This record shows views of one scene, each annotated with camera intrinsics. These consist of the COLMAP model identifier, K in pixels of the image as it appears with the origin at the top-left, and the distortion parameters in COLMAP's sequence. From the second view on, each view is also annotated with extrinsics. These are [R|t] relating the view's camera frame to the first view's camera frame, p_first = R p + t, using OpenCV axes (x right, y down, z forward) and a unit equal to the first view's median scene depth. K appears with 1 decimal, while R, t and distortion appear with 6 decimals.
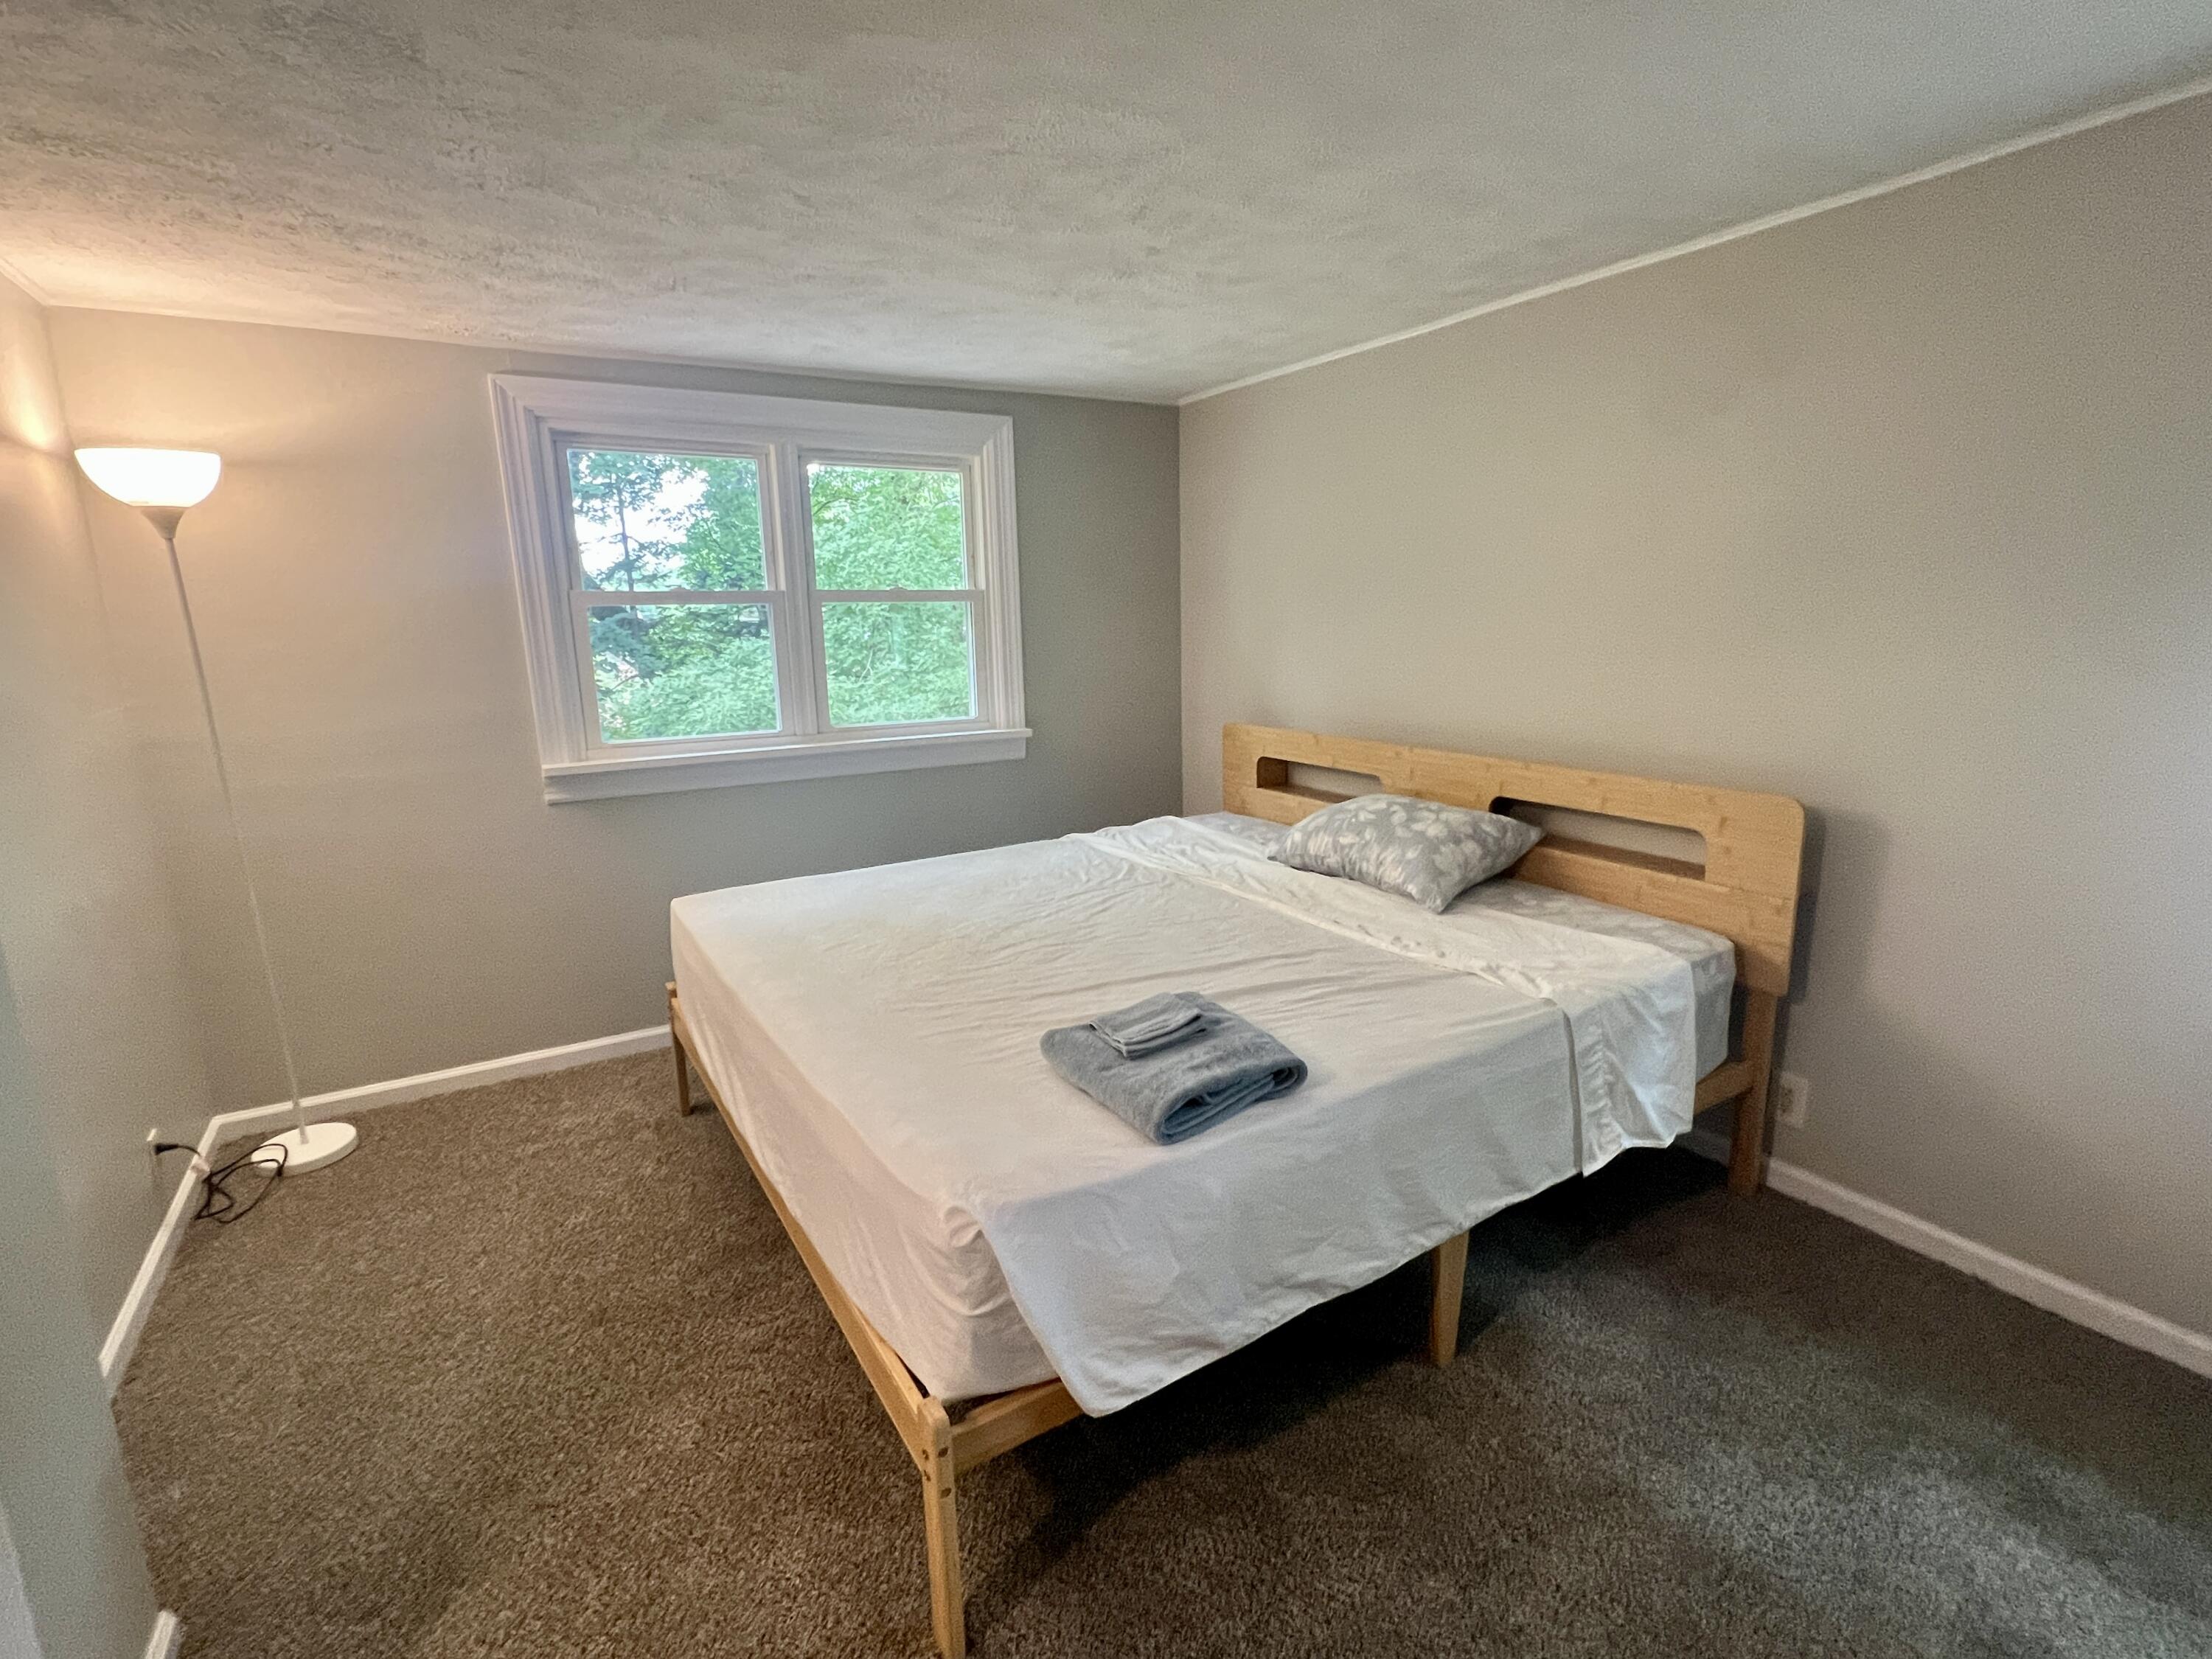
lens RADIAL K [[1048.5, 0, 1114.1], [0, 1048.5, 829.2], [0, 0, 1]] dist [-0.003406, 0.001637]
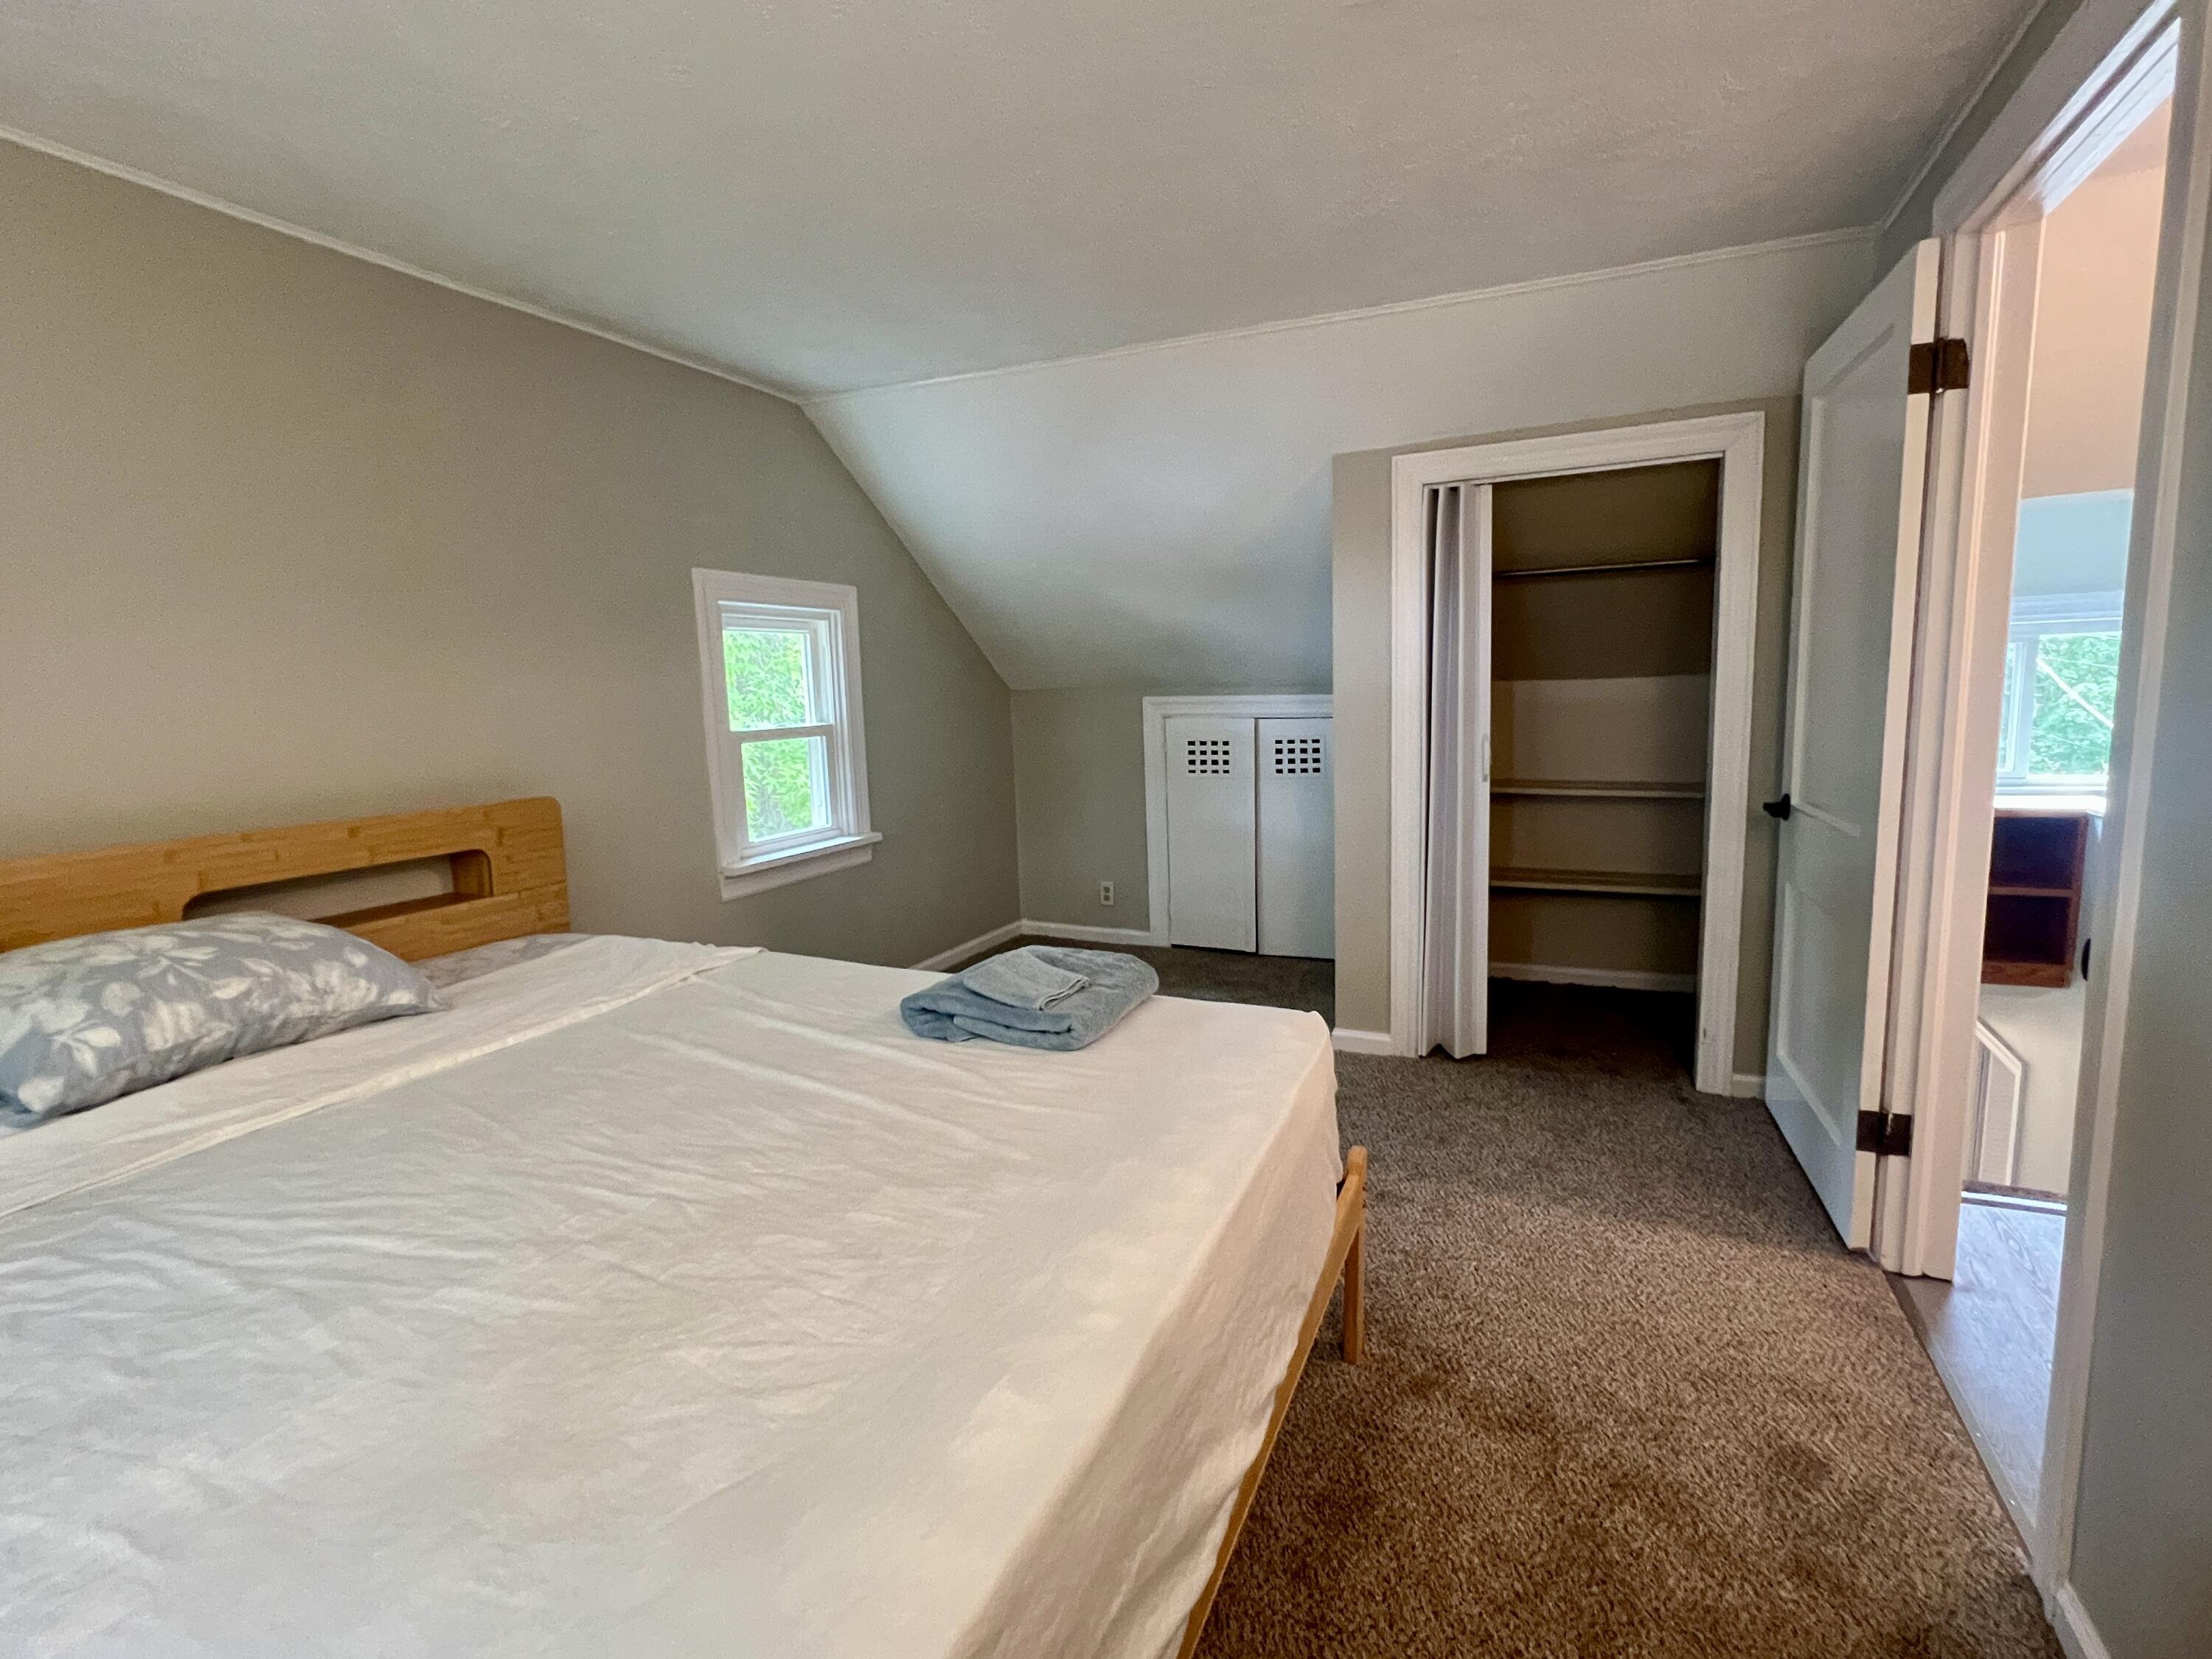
lens RADIAL K [[1048.5, 0, 1110.4], [0, 1048.5, 827.5], [0, 0, 1]] dist [-0.003406, 0.001637]
pose [[-0.565211, -0.082698, 0.820791, -0.530349], [0.199207, 0.951835, 0.233079, -0.115278], [-0.800533, 0.295246, -0.521514, 0.898229]]
